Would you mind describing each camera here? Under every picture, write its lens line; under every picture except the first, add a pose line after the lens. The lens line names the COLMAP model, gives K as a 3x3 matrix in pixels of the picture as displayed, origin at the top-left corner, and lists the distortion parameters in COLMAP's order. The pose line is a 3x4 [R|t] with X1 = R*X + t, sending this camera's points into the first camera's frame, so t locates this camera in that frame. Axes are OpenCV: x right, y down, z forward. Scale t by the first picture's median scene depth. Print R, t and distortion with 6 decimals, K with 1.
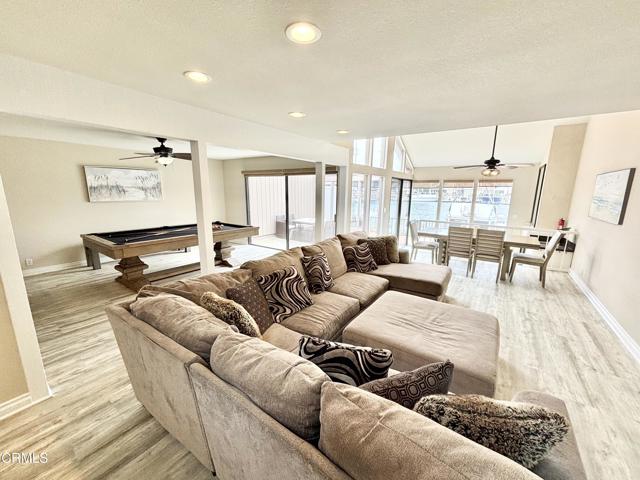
lens RADIAL K [[256.9, 0, 320.0], [0, 256.9, 240.0], [0, 0, 1]] dist [0.000352, -0.000429]
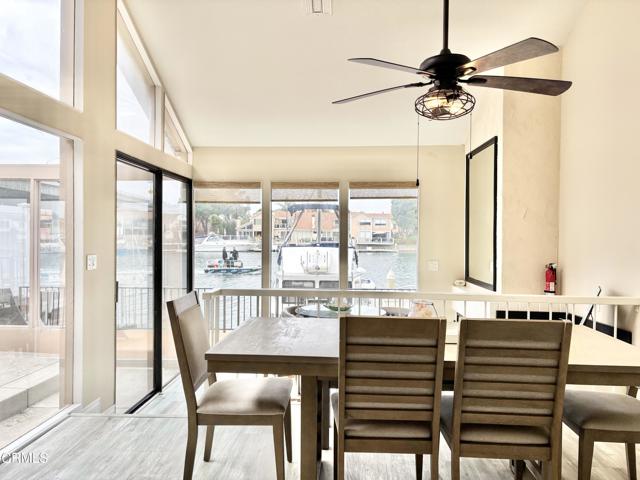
lens RADIAL K [[473.9, 0, 320.0], [0, 473.9, 240.0], [0, 0, 1]] dist [0.061147, 0.000248]
pose [[0.841868, -0.011409, 0.539563, 0.305094], [0.108590, 0.982910, -0.148646, -0.065406], [-0.528646, 0.183732, 0.828719, 0.747991]]
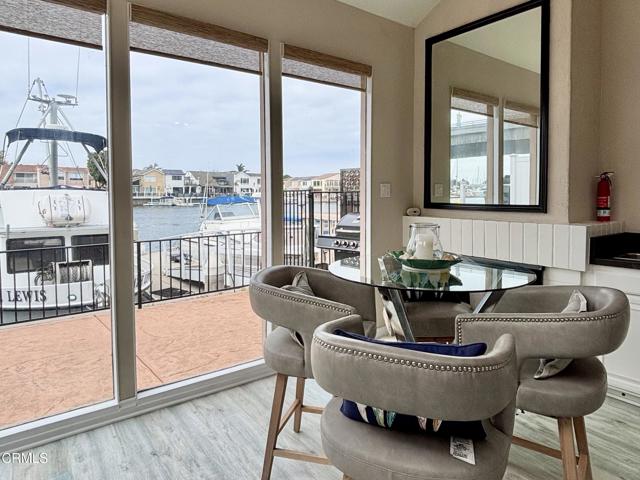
lens RADIAL K [[409.8, 0, 323.2], [0, 409.8, 207.0], [0, 0, 1]] dist [0.003064, 0.000197]
pose [[0.303171, -0.045549, 0.951847, 0.470851], [0.192478, 0.981196, -0.014352, -0.135649], [-0.933295, 0.187560, 0.306237, 1.573330]]
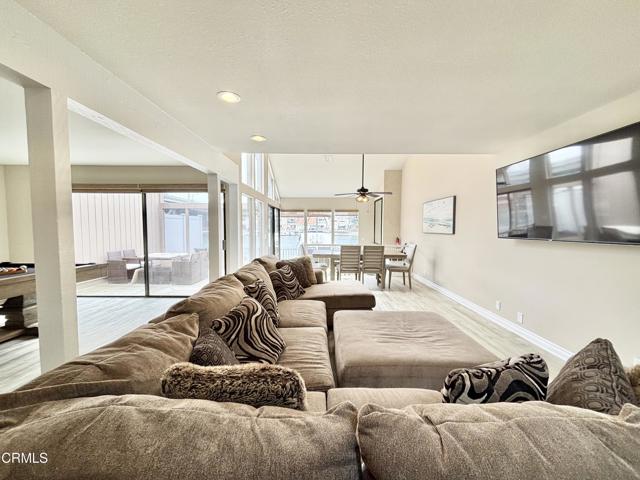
lens RADIAL K [[256.9, 0, 320.0], [0, 256.9, 240.0], [0, 0, 1]] dist [0.000352, -0.000429]
pose [[0.818319, -0.037292, 0.573553, -0.206239], [0.116447, 0.987955, -0.101905, 0.024767], [-0.562845, 0.150179, 0.812805, 0.191116]]
